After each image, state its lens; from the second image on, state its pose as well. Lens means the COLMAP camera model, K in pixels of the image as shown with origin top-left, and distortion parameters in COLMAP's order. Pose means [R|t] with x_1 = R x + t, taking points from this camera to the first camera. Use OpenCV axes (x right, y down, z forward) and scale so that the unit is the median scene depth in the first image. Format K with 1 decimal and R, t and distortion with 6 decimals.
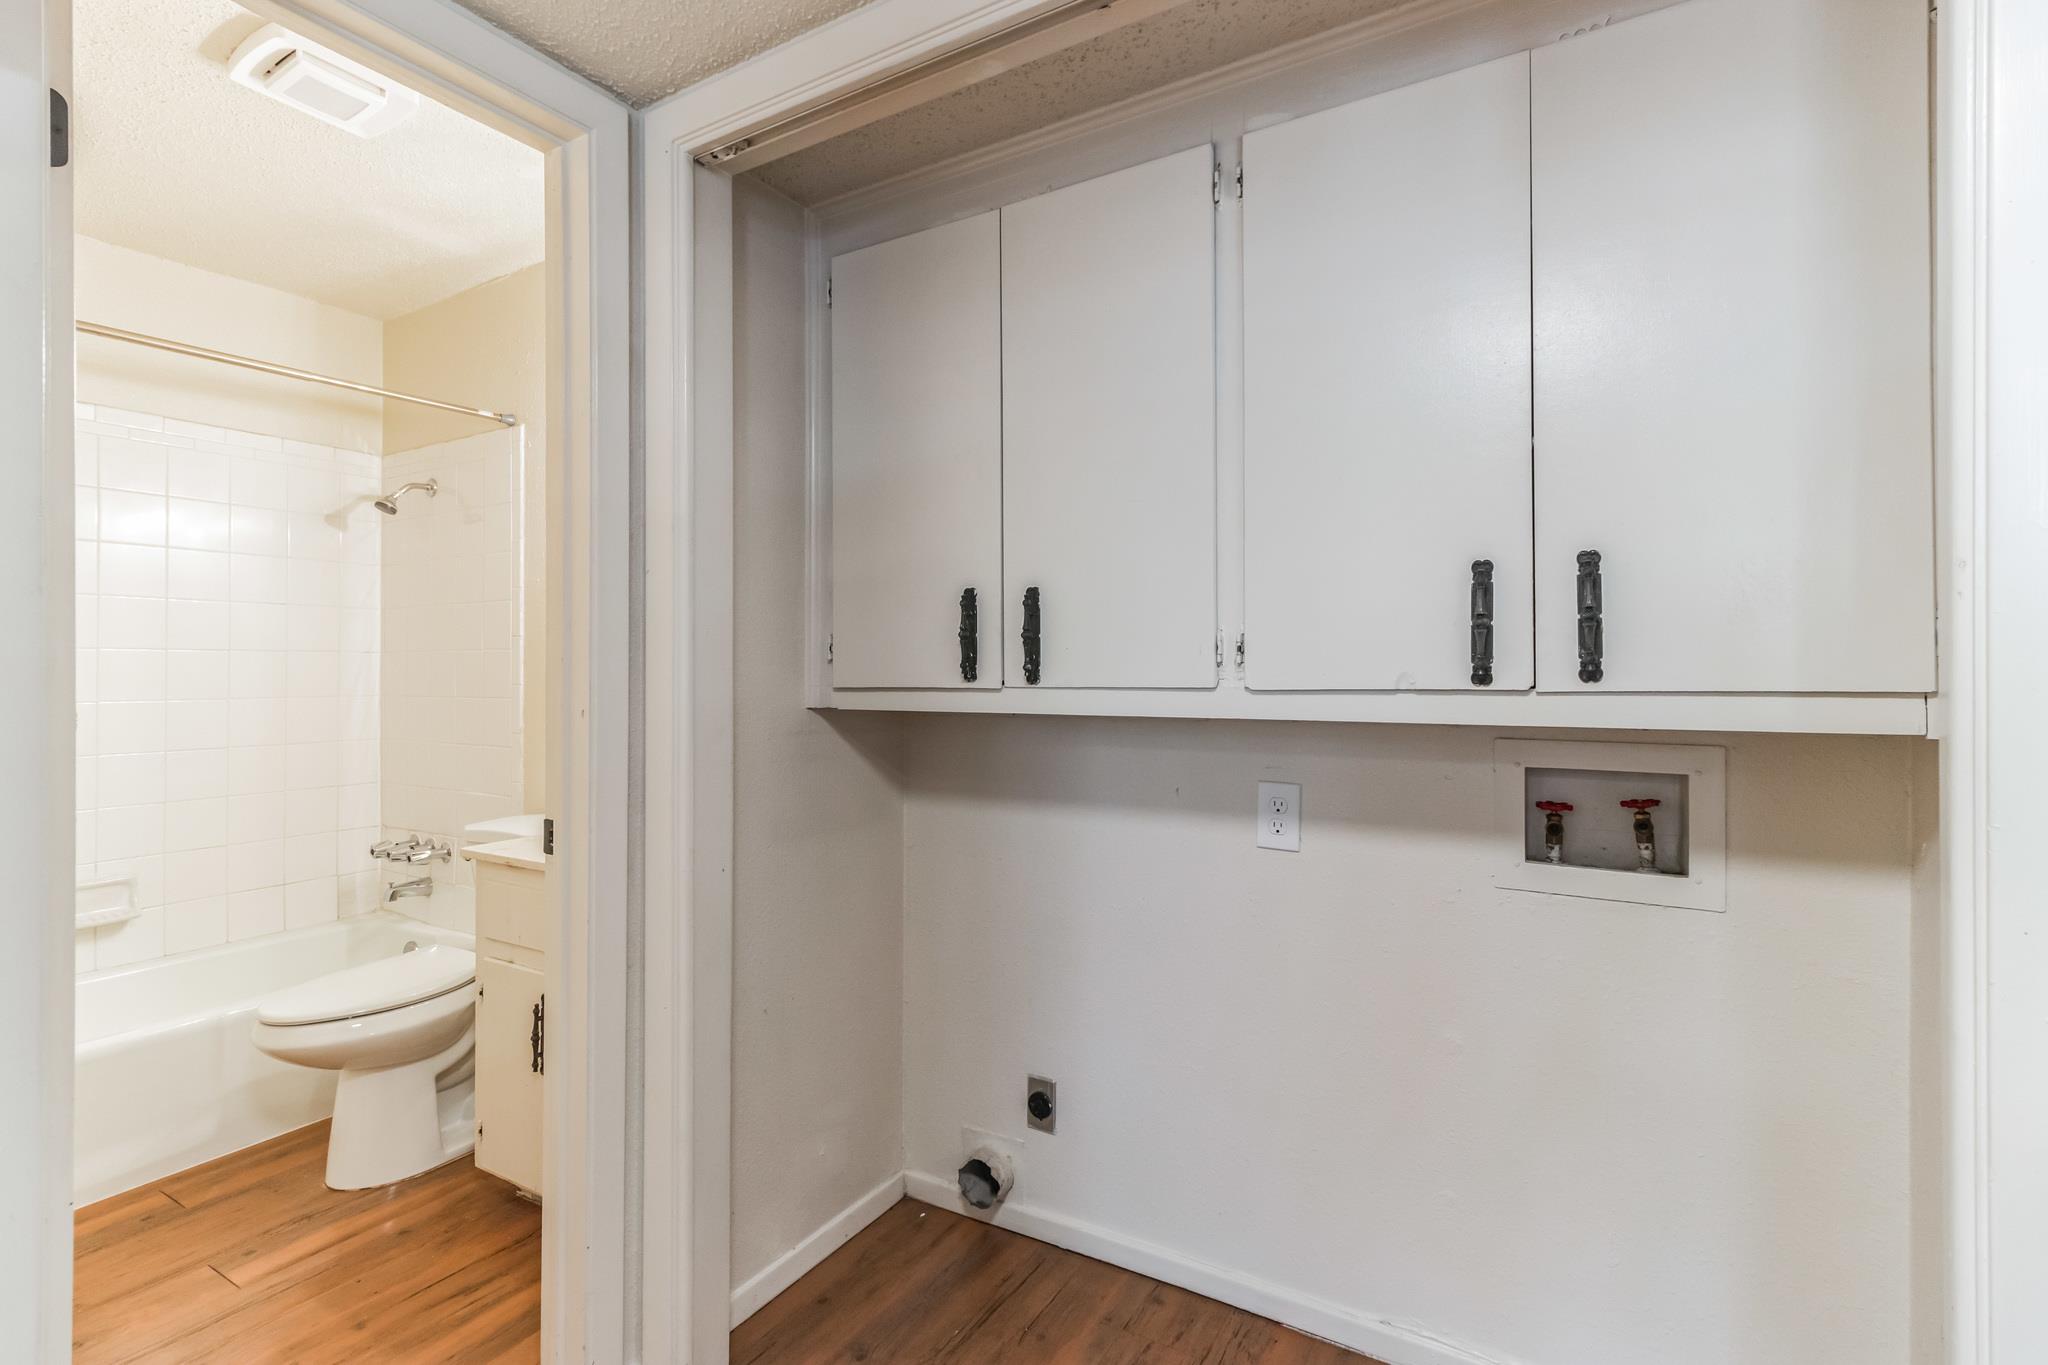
lens RADIAL K [[944.9, 0, 1011.6], [0, 944.9, 678.9], [0, 0, 1]] dist [0.009993, -0.003296]
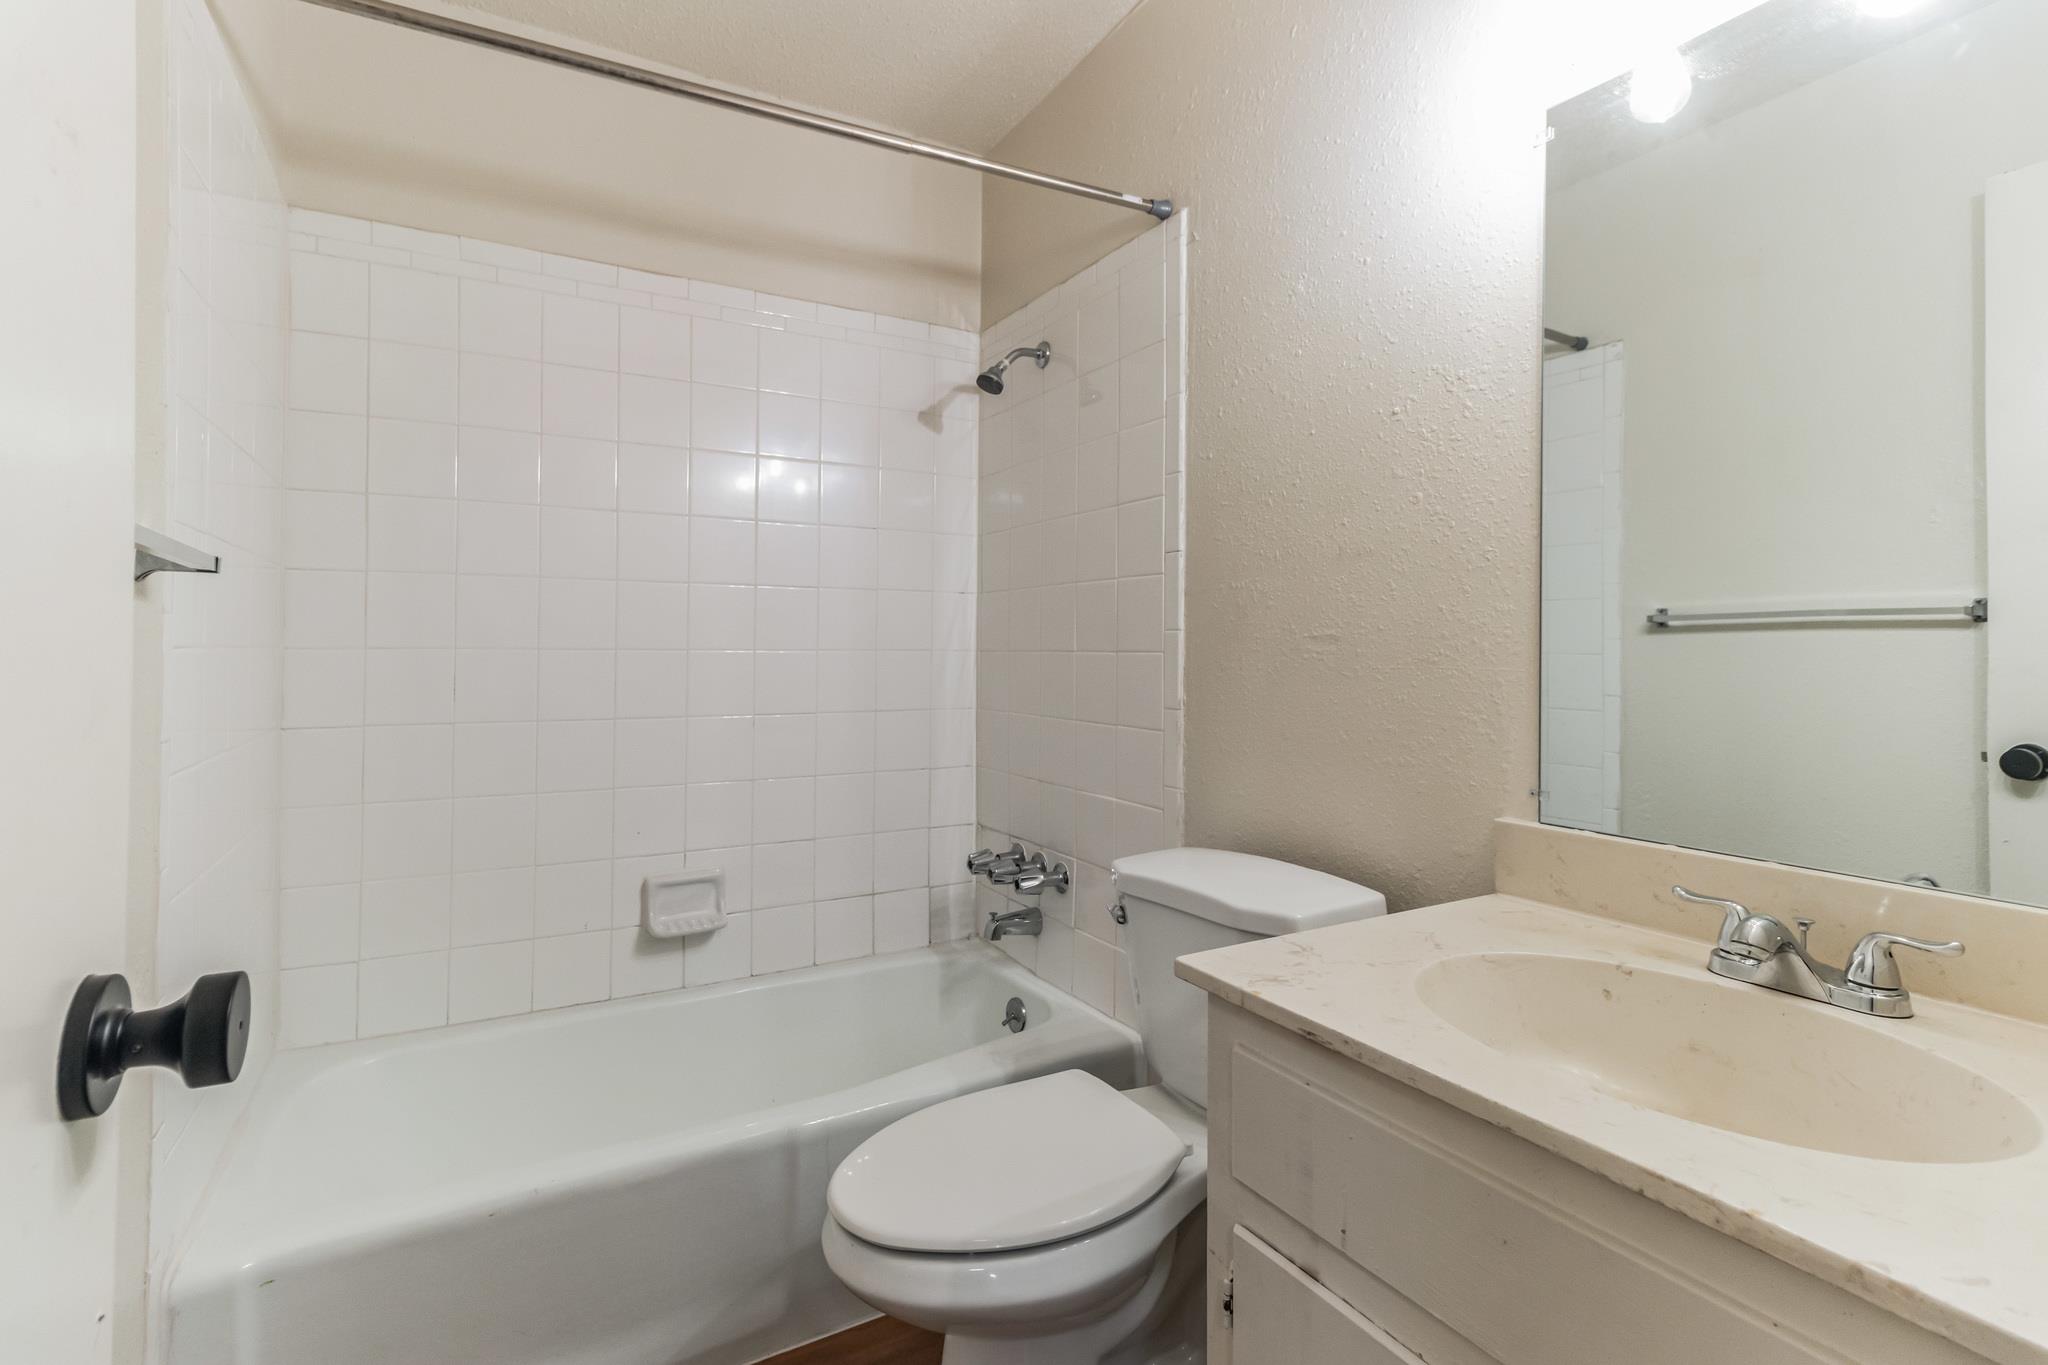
lens RADIAL K [[944.9, 0, 1023.0], [0, 944.9, 670.1], [0, 0, 1]] dist [0.009993, -0.003296]
pose [[0.878507, 0.014302, -0.477516, -0.303286], [-0.007423, 0.999840, 0.016289, 0.022018], [0.477673, -0.010765, 0.878472, 0.396601]]
